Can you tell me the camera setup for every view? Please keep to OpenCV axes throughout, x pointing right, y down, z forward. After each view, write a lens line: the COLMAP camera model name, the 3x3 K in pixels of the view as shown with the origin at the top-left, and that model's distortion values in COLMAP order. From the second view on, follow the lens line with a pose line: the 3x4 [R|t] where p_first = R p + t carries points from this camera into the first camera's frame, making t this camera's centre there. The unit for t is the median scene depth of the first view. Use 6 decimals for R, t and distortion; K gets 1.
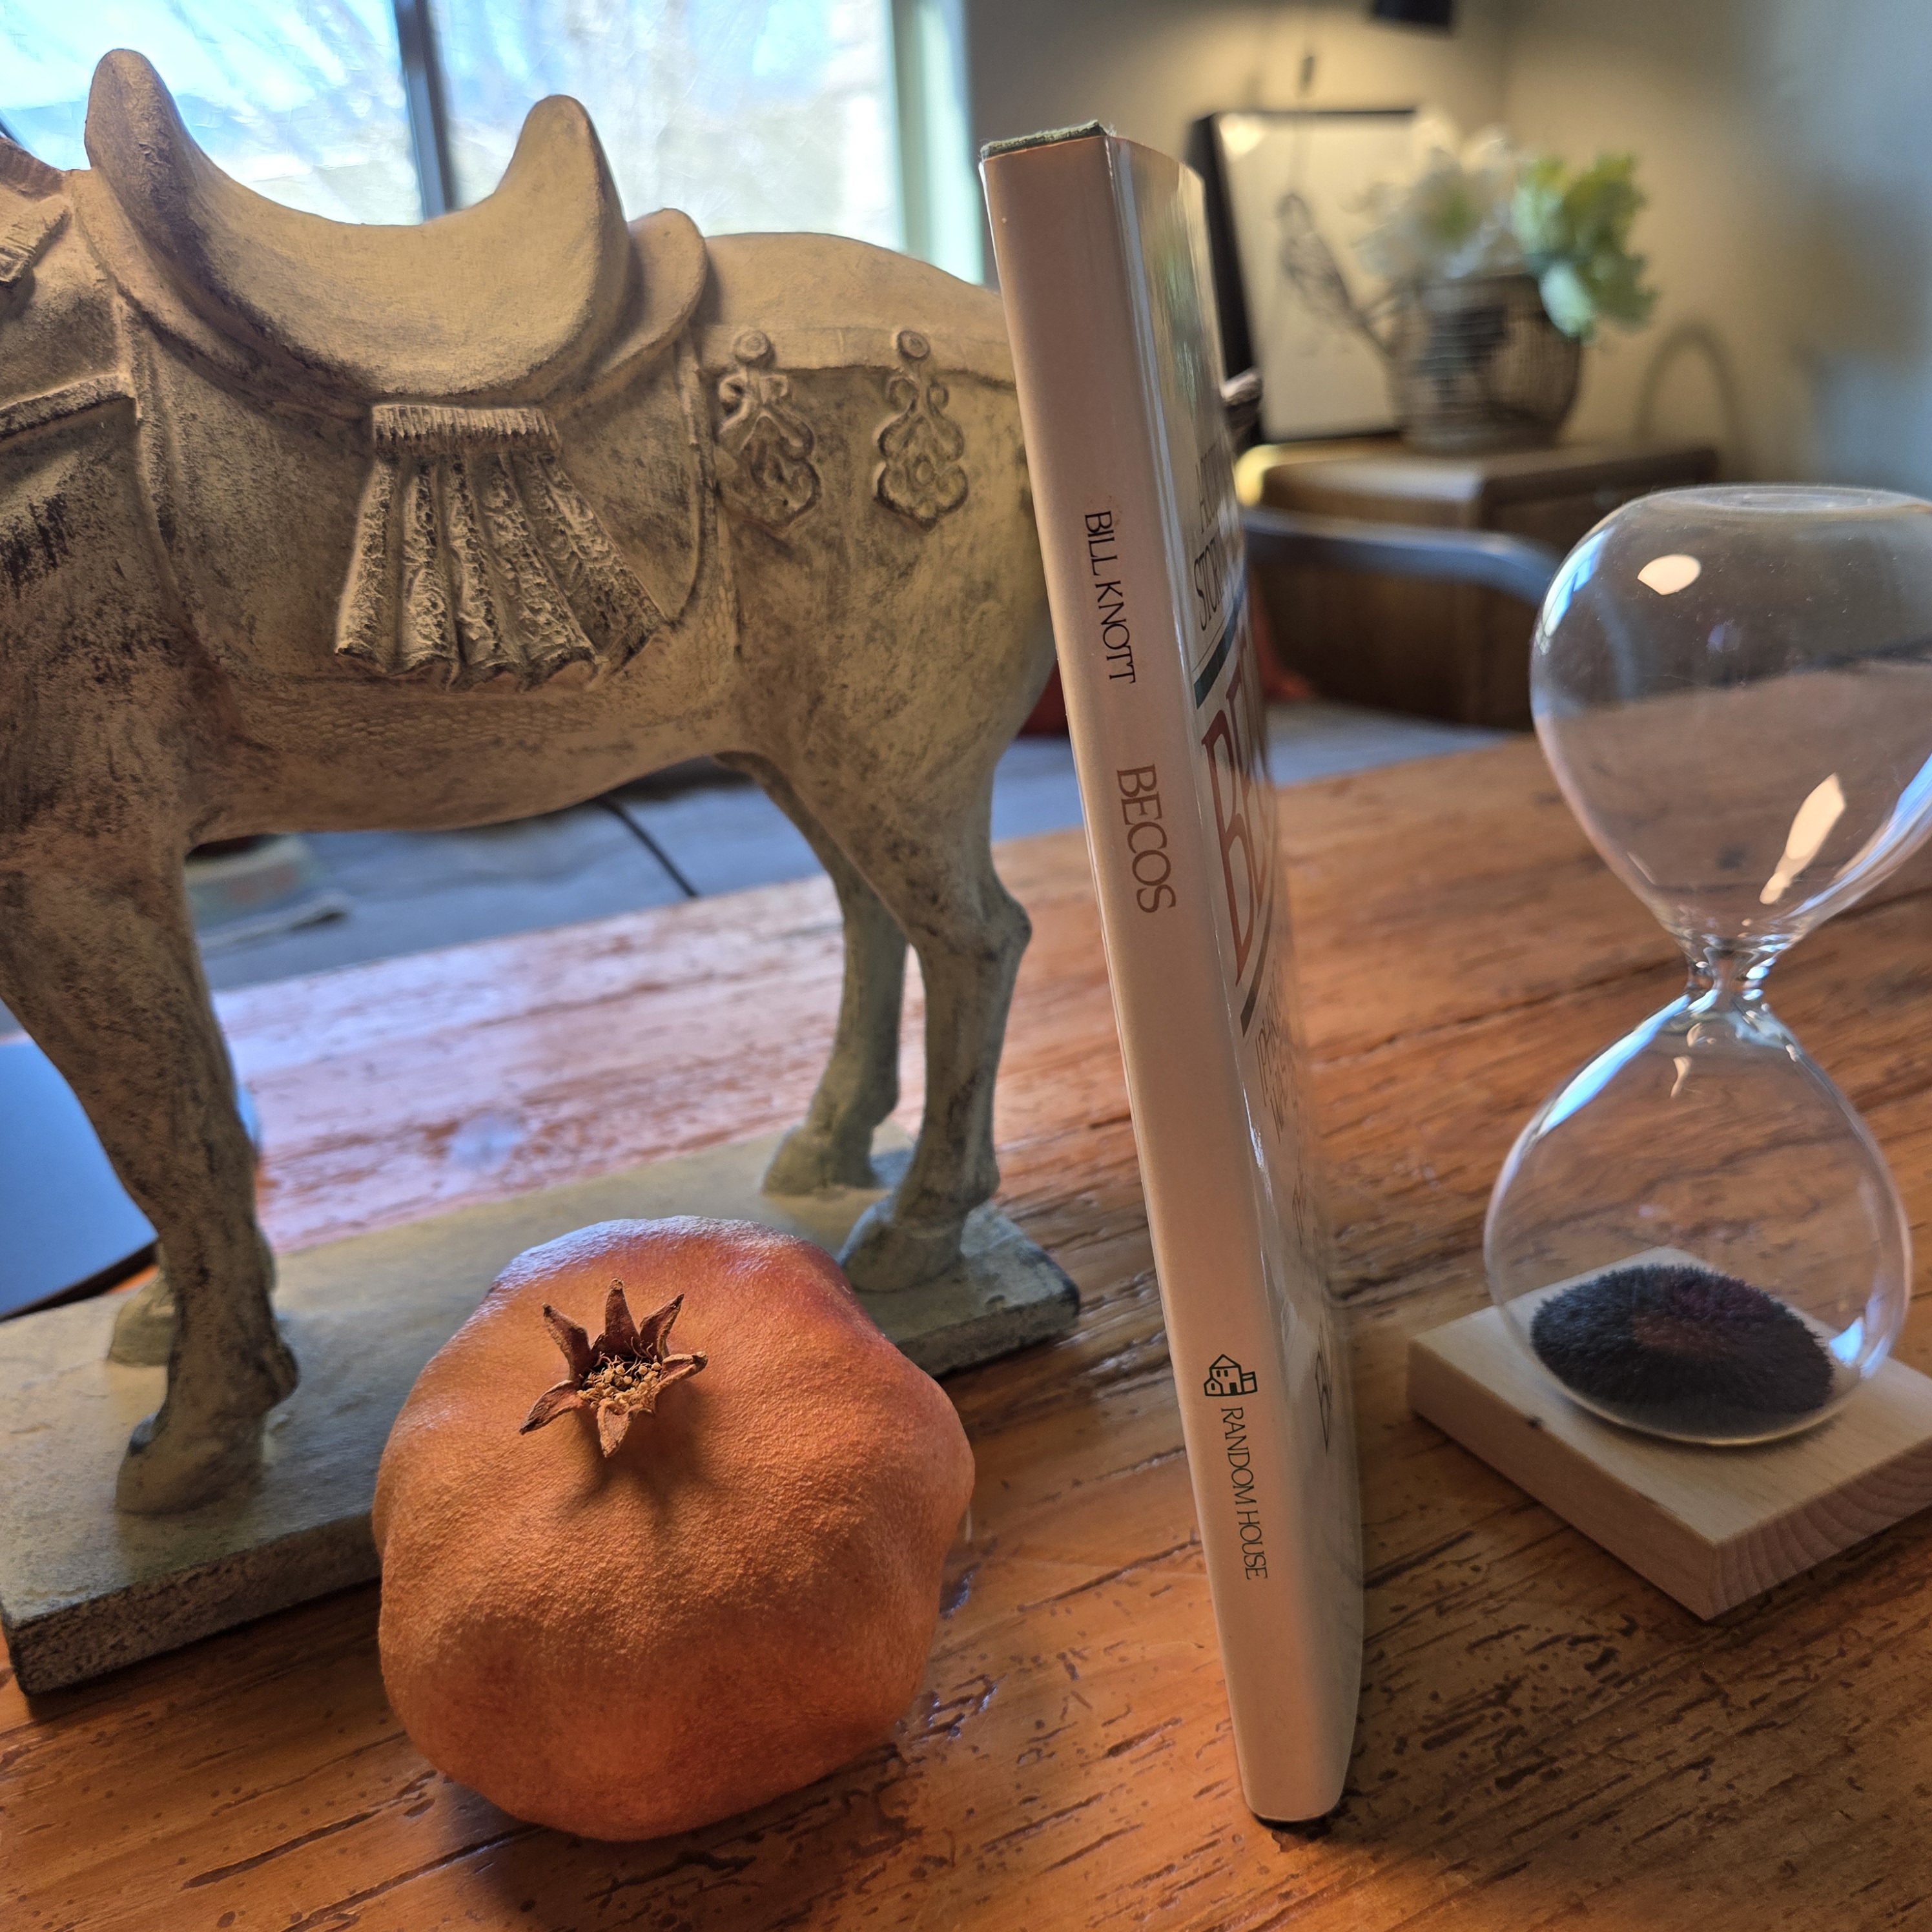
lens RADIAL K [[1805.6, 0, 987.8], [0, 1805.6, 967.0], [0, 0, 1]] dist [0.004721, -0.013614]
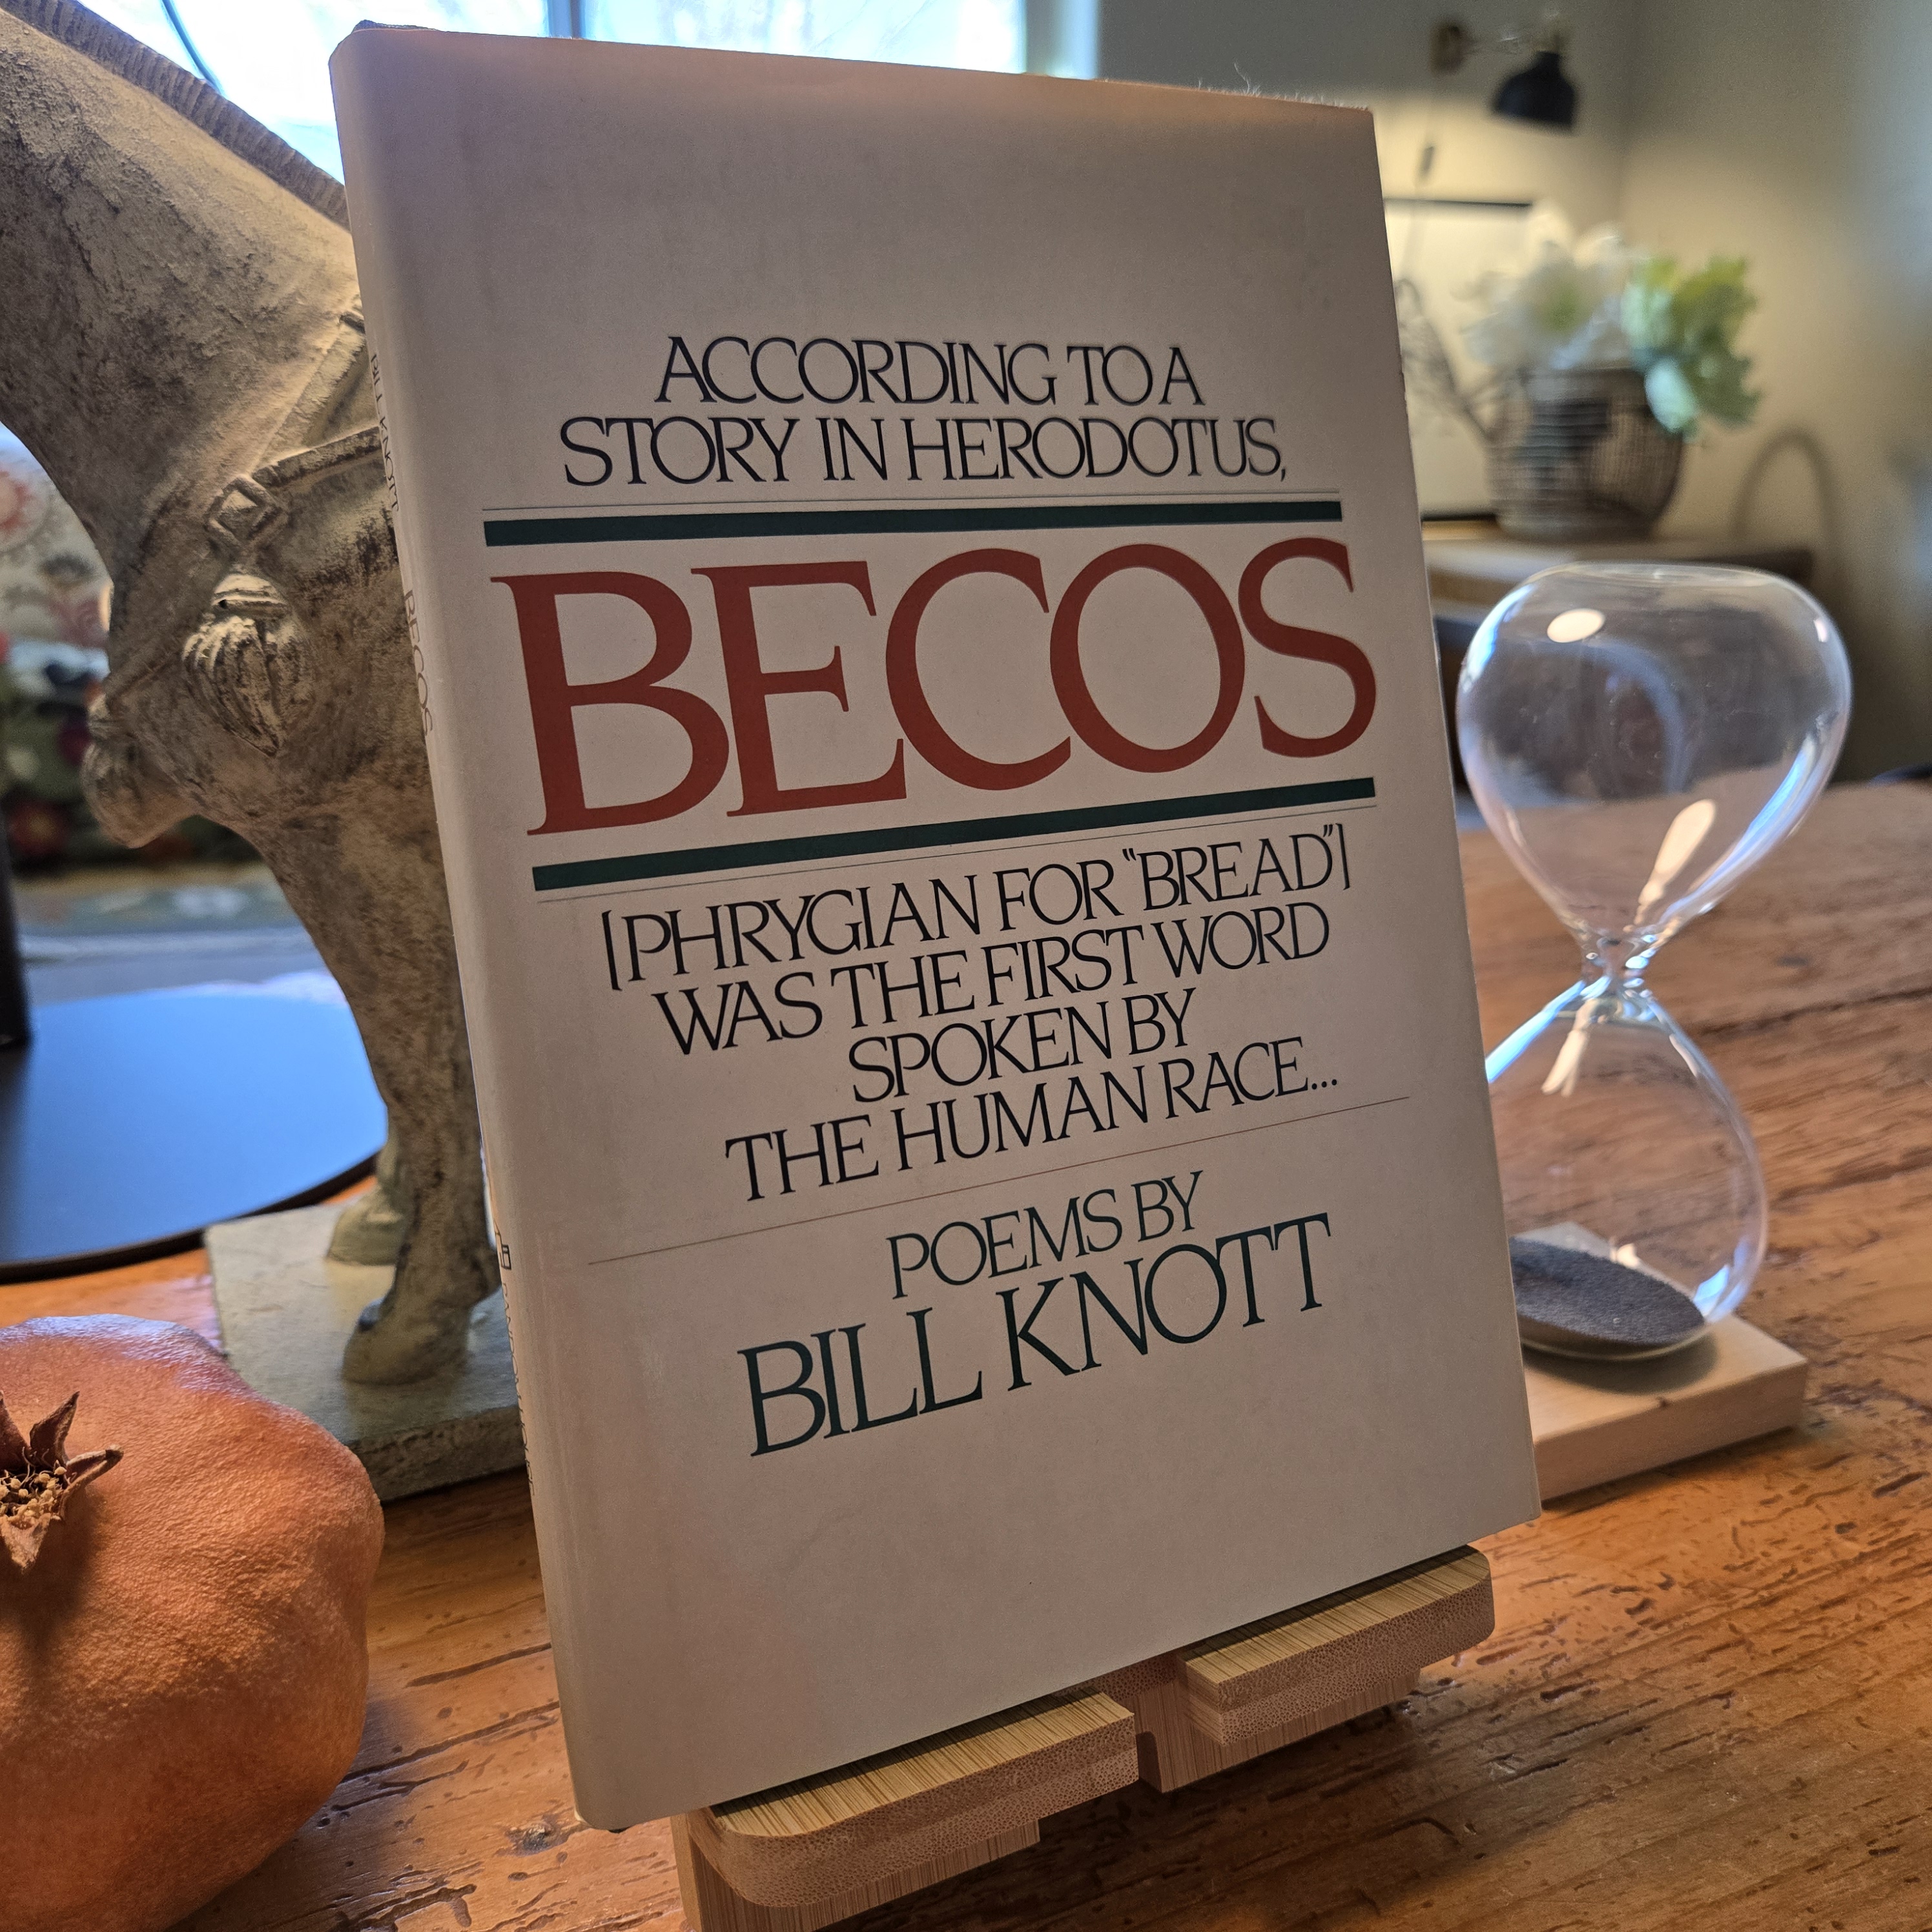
lens RADIAL K [[1788.1, 0, 974.7], [0, 1788.1, 979.9], [0, 0, 1]] dist [0.011936, -0.014775]
pose [[0.996841, 0.067732, -0.041471, -0.056697], [-0.068595, 0.997449, -0.019769, 0.046679], [0.040026, 0.022552, 0.998944, -0.148760]]
